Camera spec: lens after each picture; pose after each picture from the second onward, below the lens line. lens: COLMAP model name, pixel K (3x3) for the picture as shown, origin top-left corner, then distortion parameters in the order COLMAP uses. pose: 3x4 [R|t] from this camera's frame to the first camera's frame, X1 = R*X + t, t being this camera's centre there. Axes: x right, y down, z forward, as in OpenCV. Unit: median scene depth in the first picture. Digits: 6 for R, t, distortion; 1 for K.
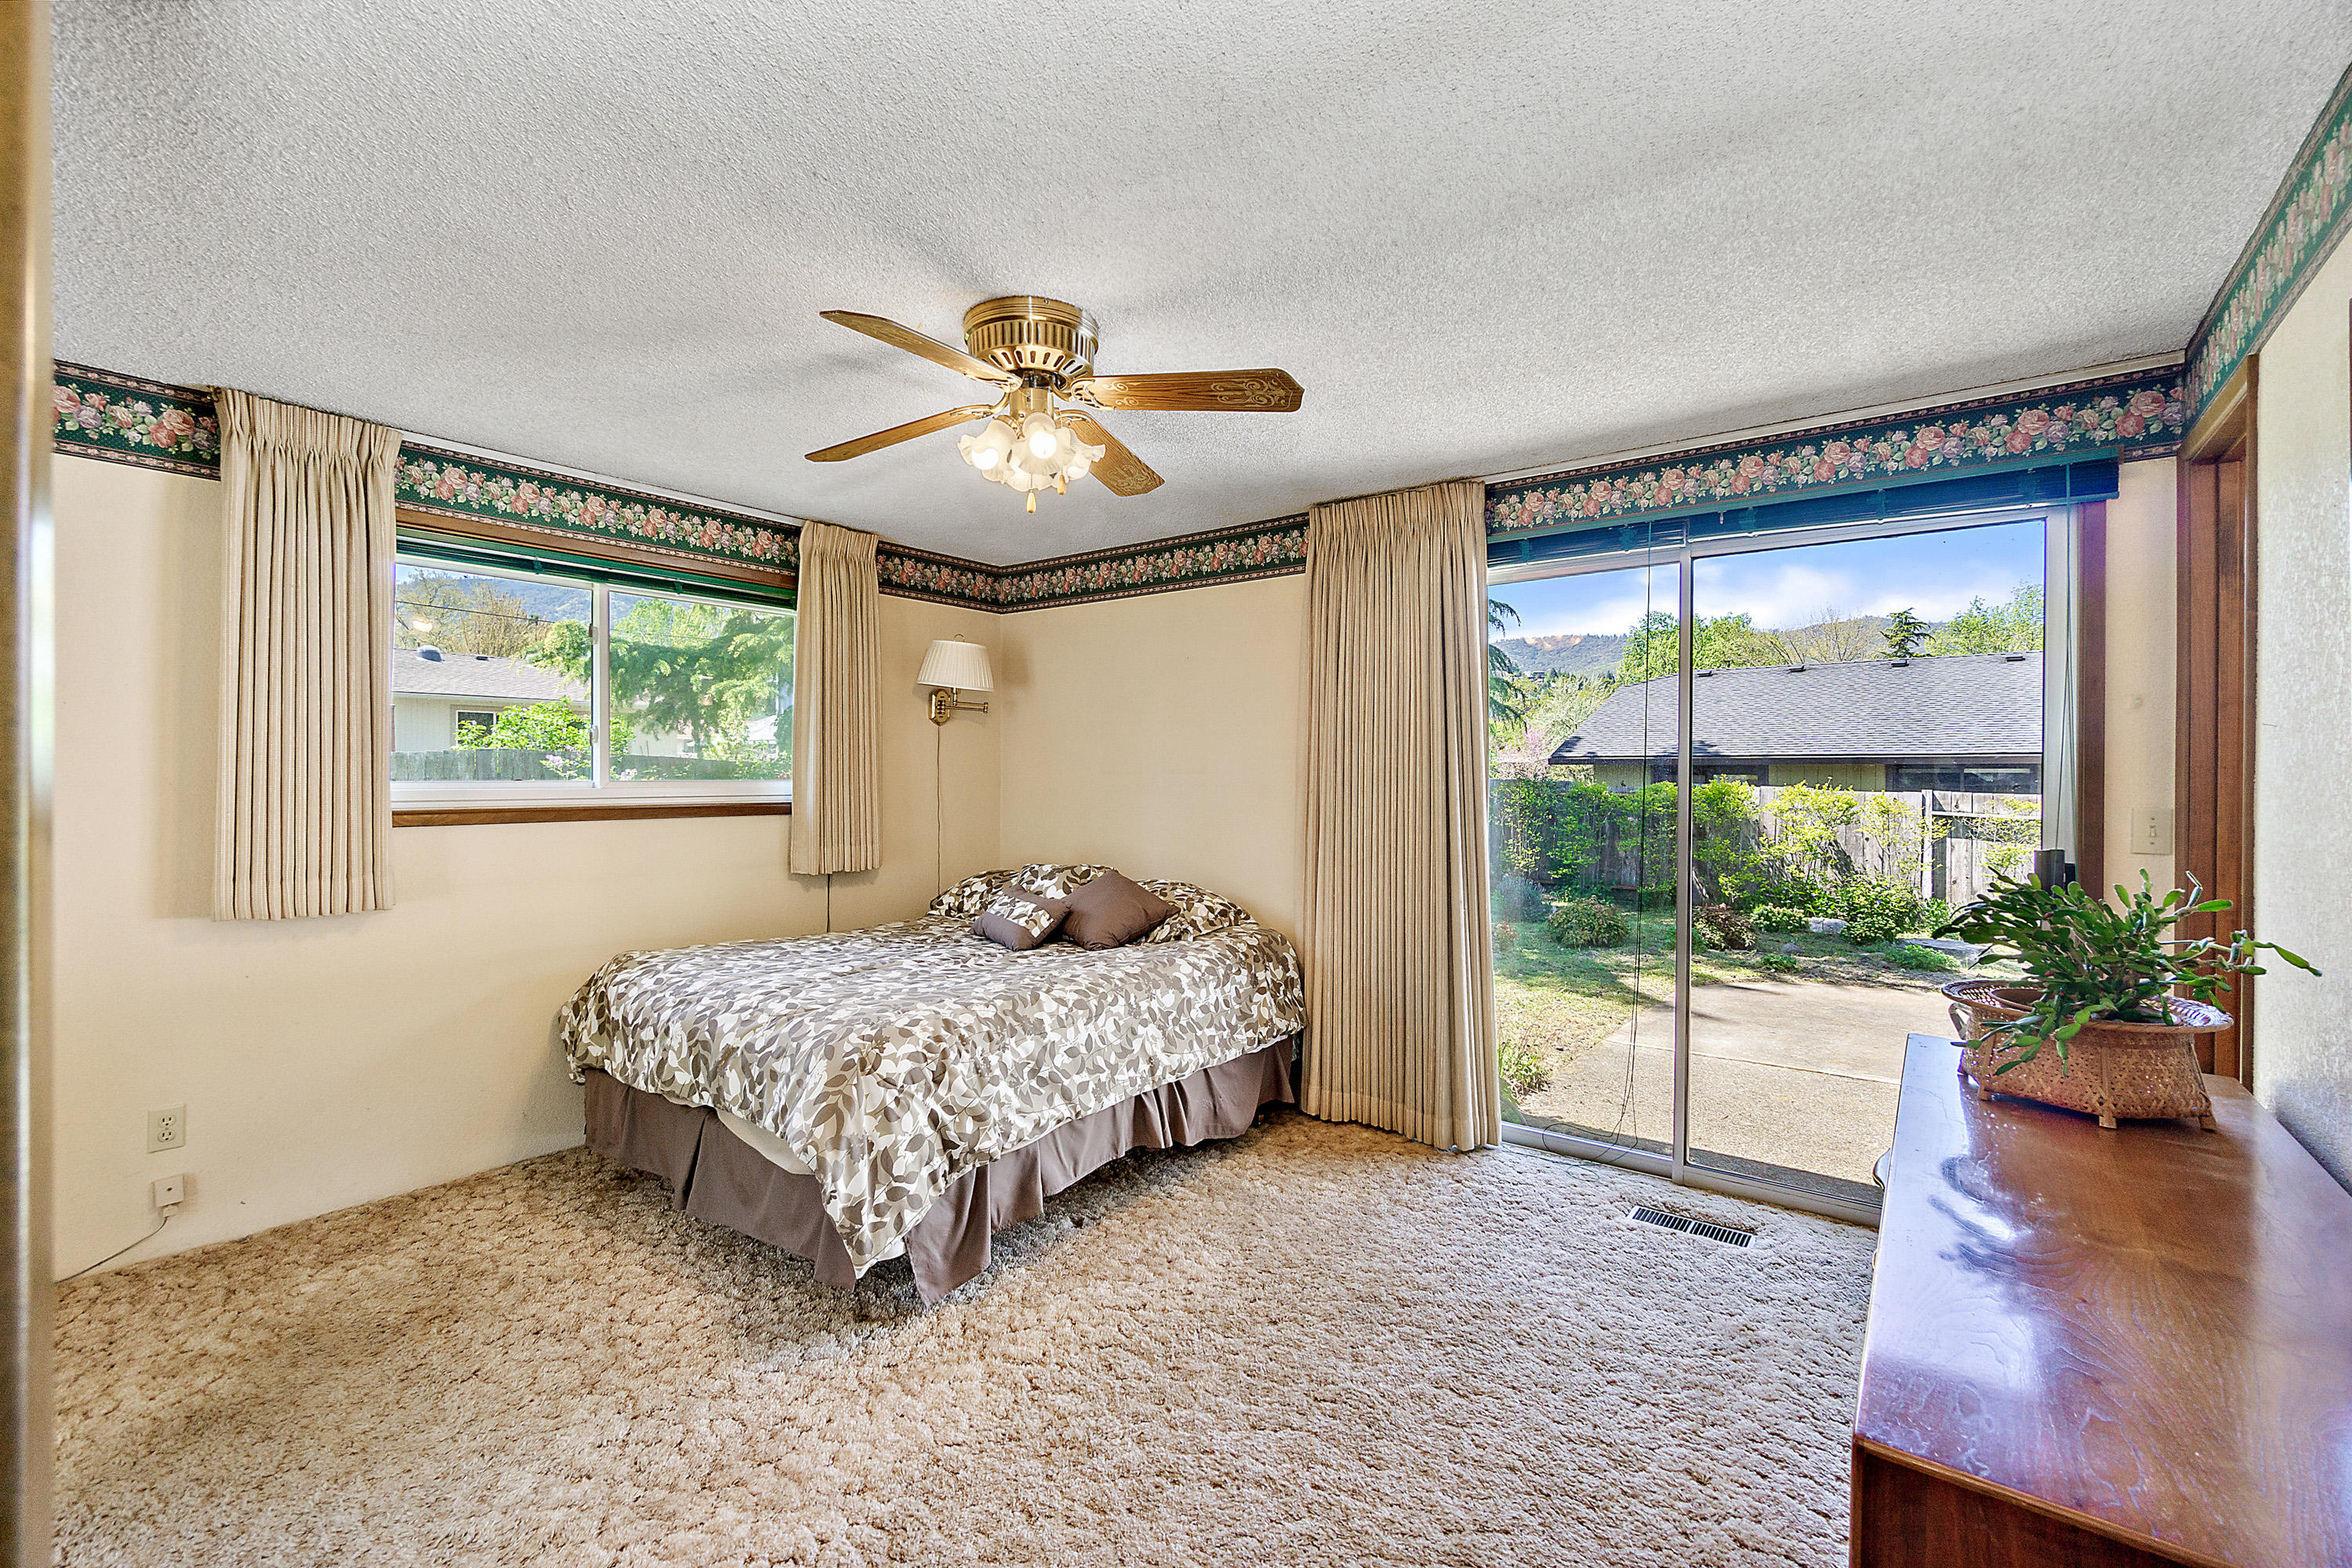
lens RADIAL K [[1024.0, 0, 1158.2], [0, 1024.0, 778.0], [0, 0, 1]] dist [-0.008869, 0.002257]
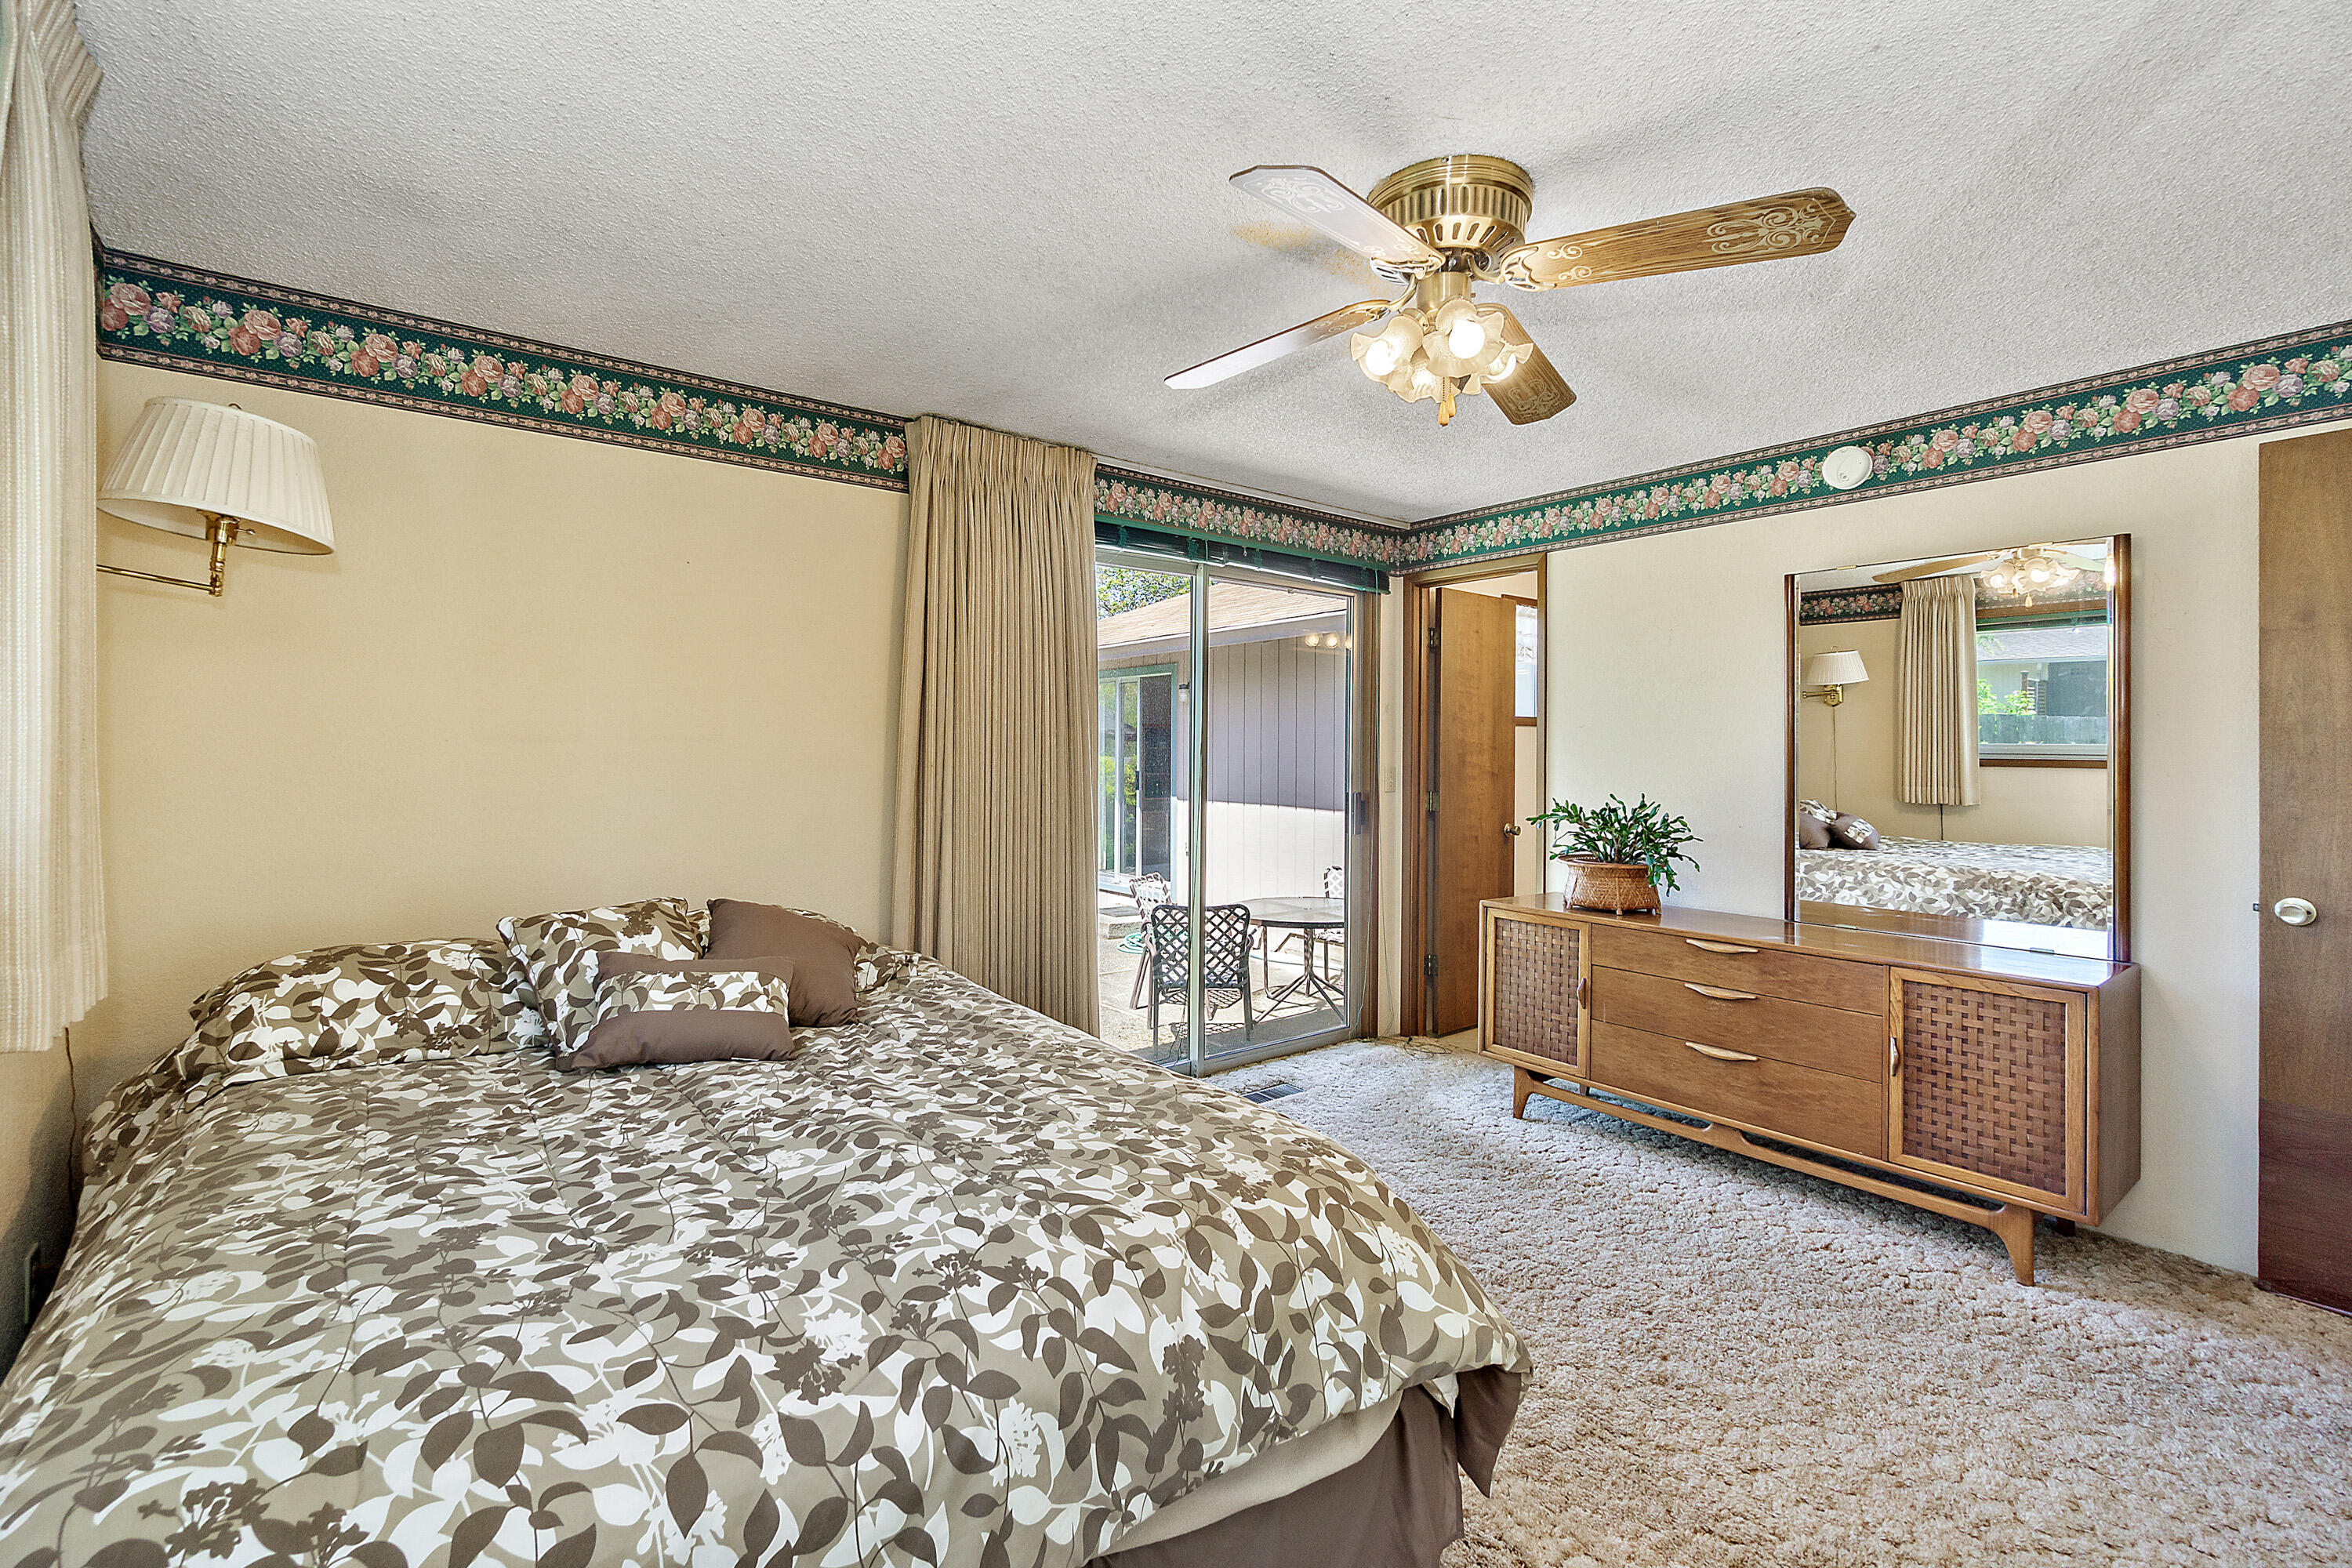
lens RADIAL K [[1024.0, 0, 1148.0], [0, 1024.0, 741.4], [0, 0, 1]] dist [-0.008869, 0.002257]
pose [[0.251903, 0.006754, 0.967729, -0.855630], [-0.005798, 0.999968, -0.005470, -0.002008], [-0.967735, -0.004233, 0.251934, 0.894932]]
